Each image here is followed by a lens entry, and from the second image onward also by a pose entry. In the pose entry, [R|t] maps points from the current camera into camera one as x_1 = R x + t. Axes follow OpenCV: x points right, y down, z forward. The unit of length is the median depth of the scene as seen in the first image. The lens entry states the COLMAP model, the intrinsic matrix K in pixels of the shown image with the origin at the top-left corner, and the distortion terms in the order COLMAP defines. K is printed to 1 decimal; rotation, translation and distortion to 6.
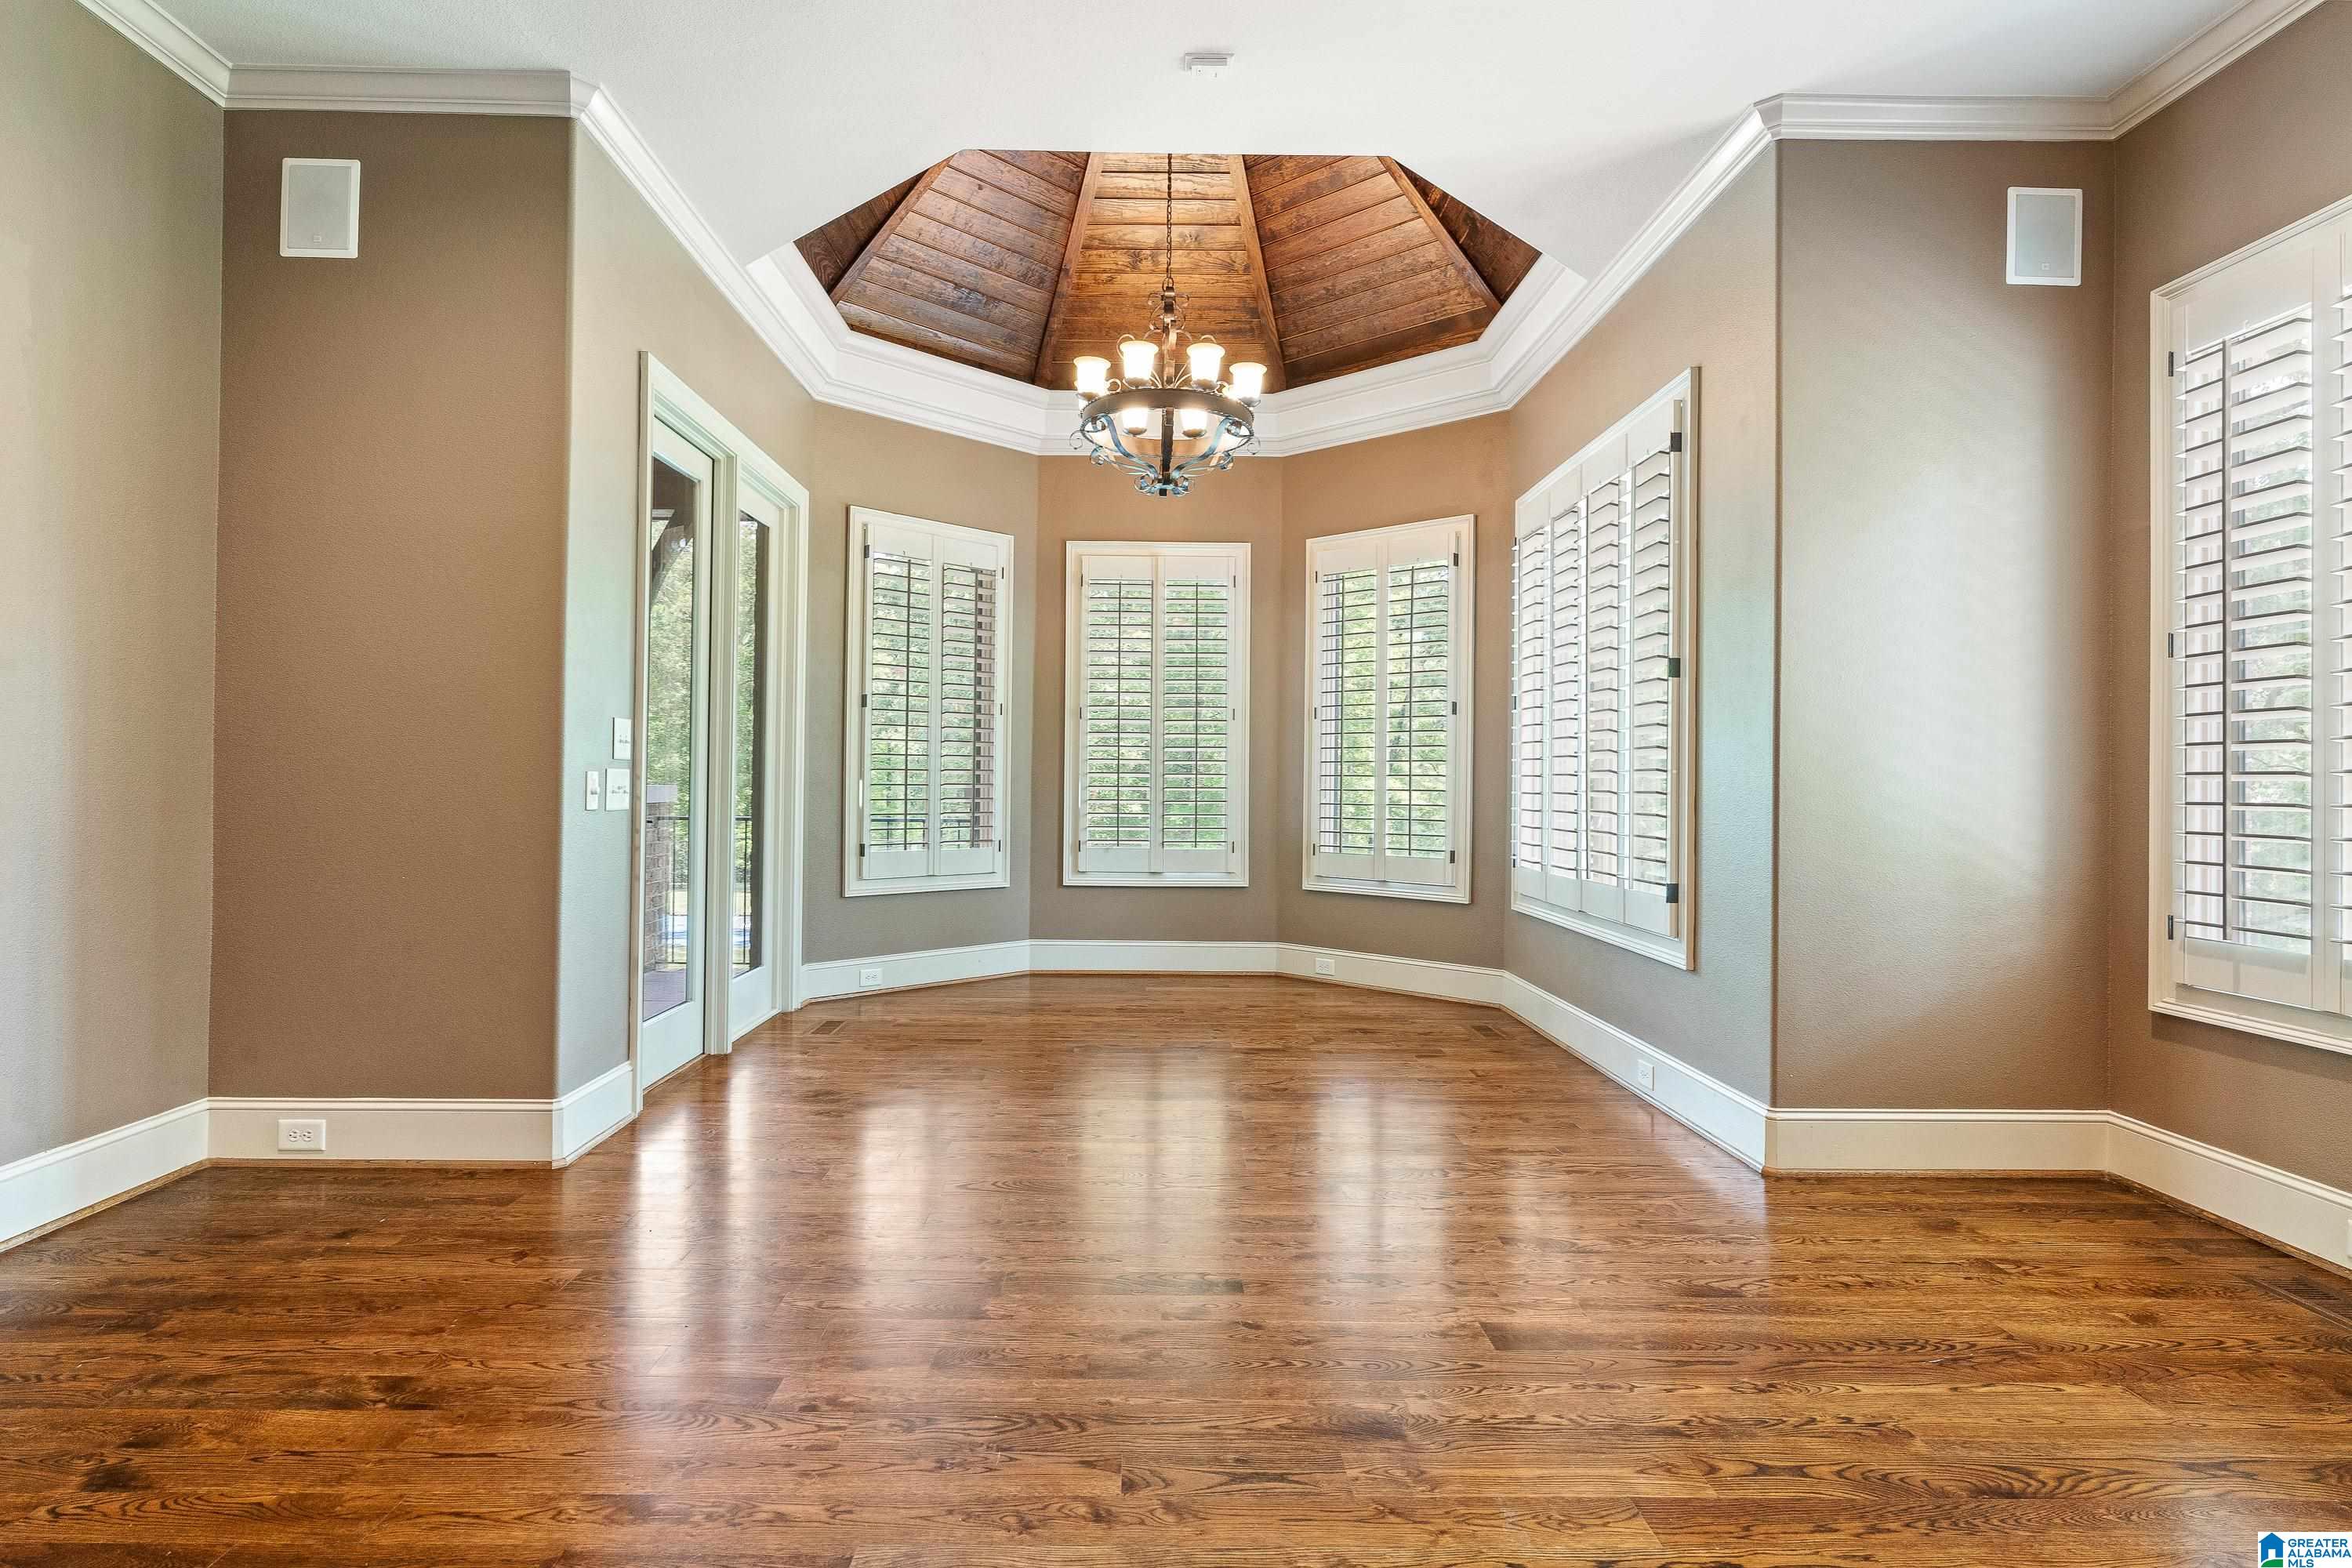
lens RADIAL K [[1268.5, 0, 1172.8], [0, 1268.5, 778.5], [0, 0, 1]] dist [-0.003208, 0.000915]
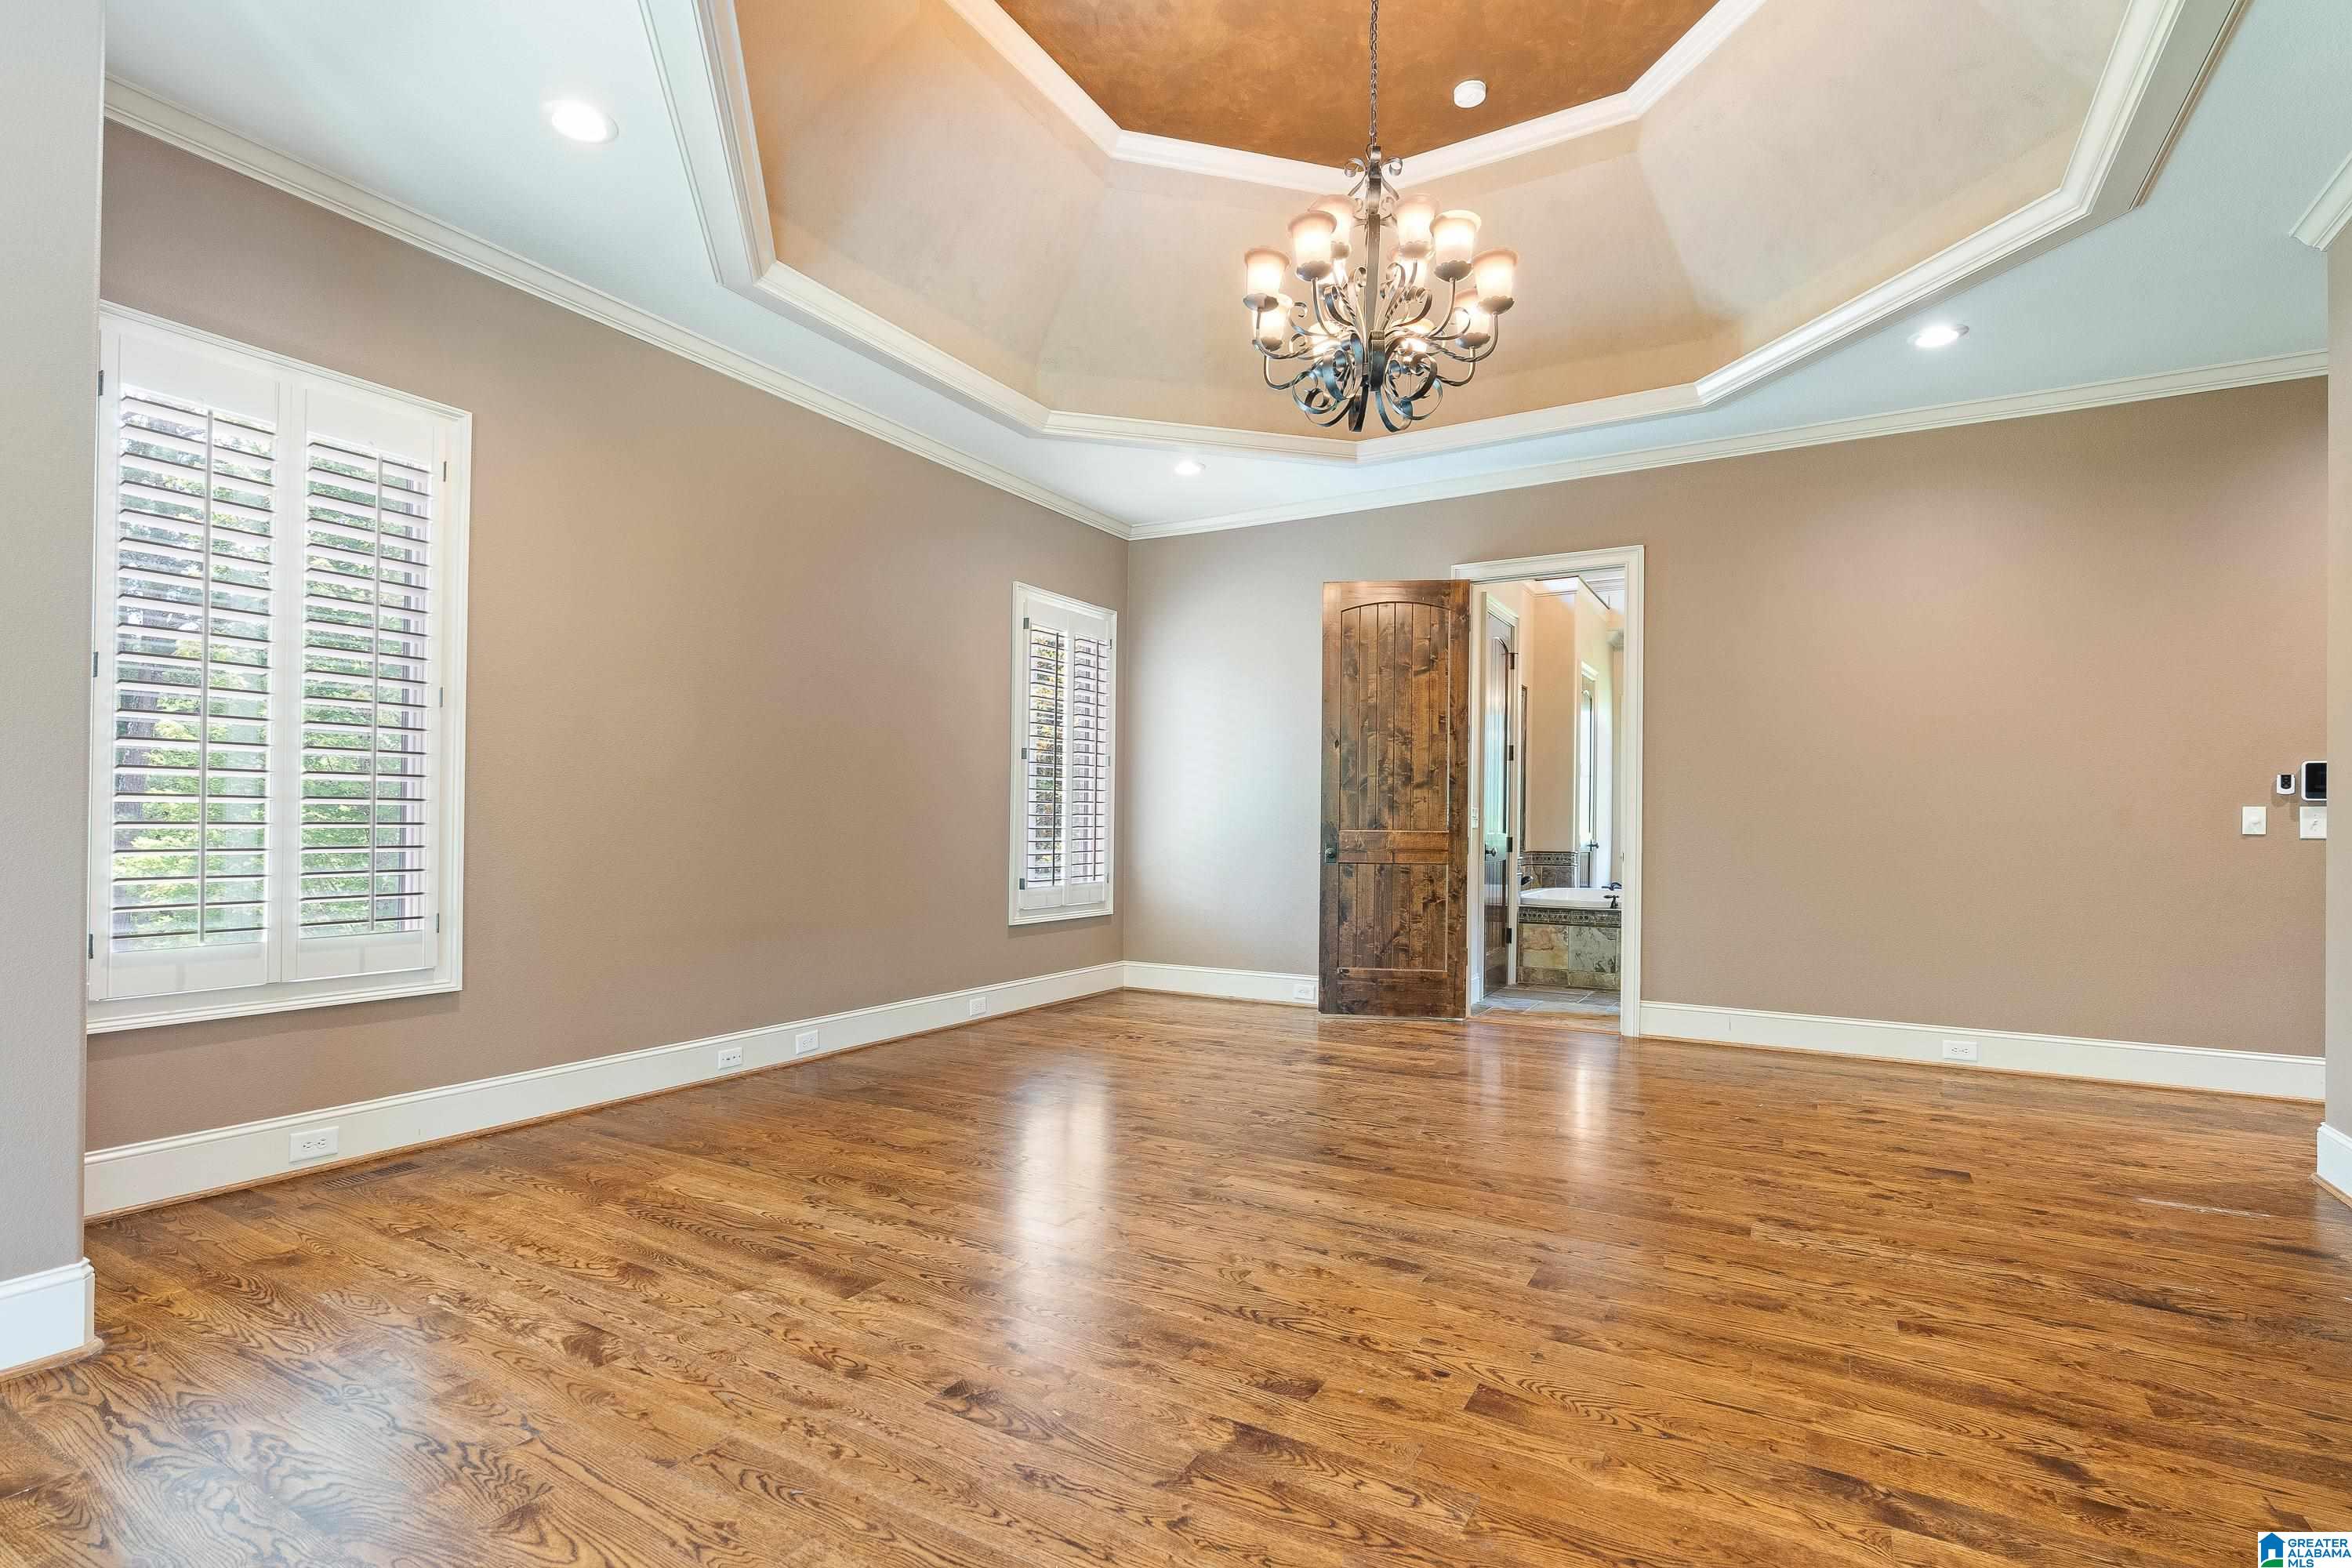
lens RADIAL K [[1085.9, 0, 1174.6], [0, 1085.9, 805.3], [0, 0, 1]] dist [0.000328, 0.000499]
pose [[-0.848792, -0.010836, 0.528615, -0.375592], [-0.021872, 0.999654, -0.014628, 0.001736], [-0.528274, -0.023978, -0.848735, 1.243449]]
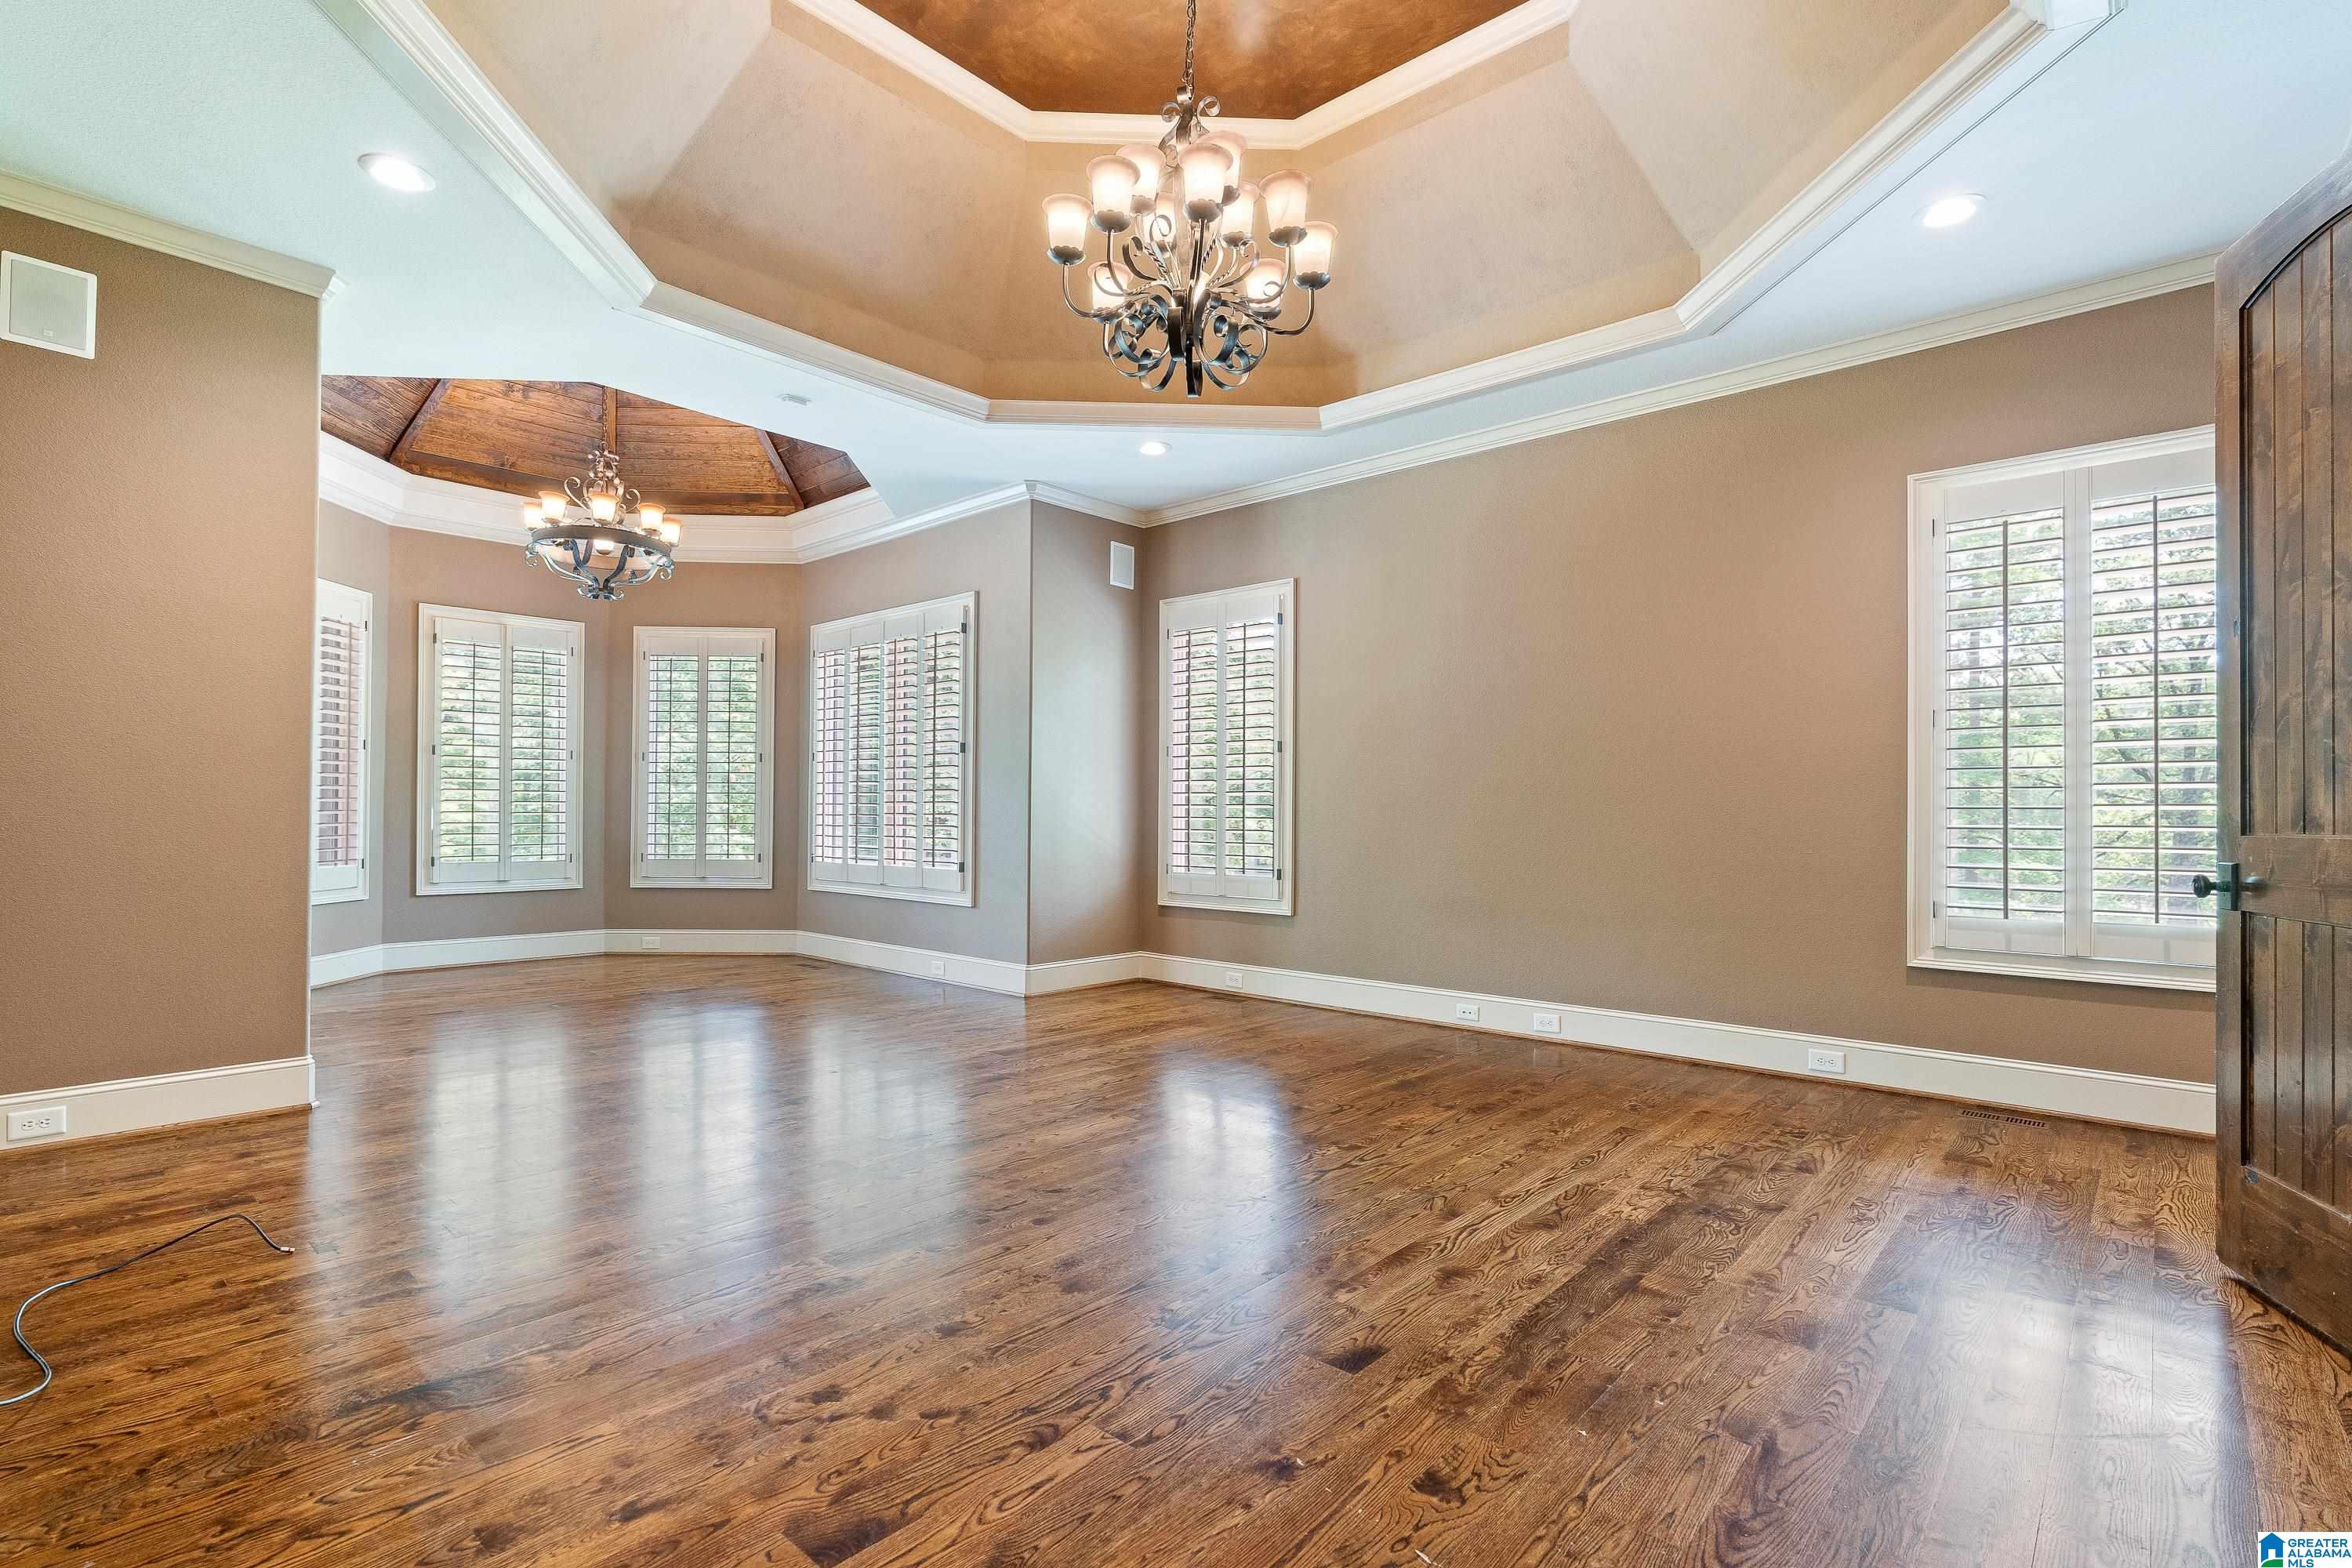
lens RADIAL K [[1085.9, 0, 1174.6], [0, 1085.9, 805.3], [0, 0, 1]] dist [0.000328, 0.000499]
pose [[0.680119, -0.000309, 0.733101, -0.700535], [-0.002378, 0.999994, 0.002627, -0.007762], [-0.733098, -0.003531, 0.680114, -0.402447]]
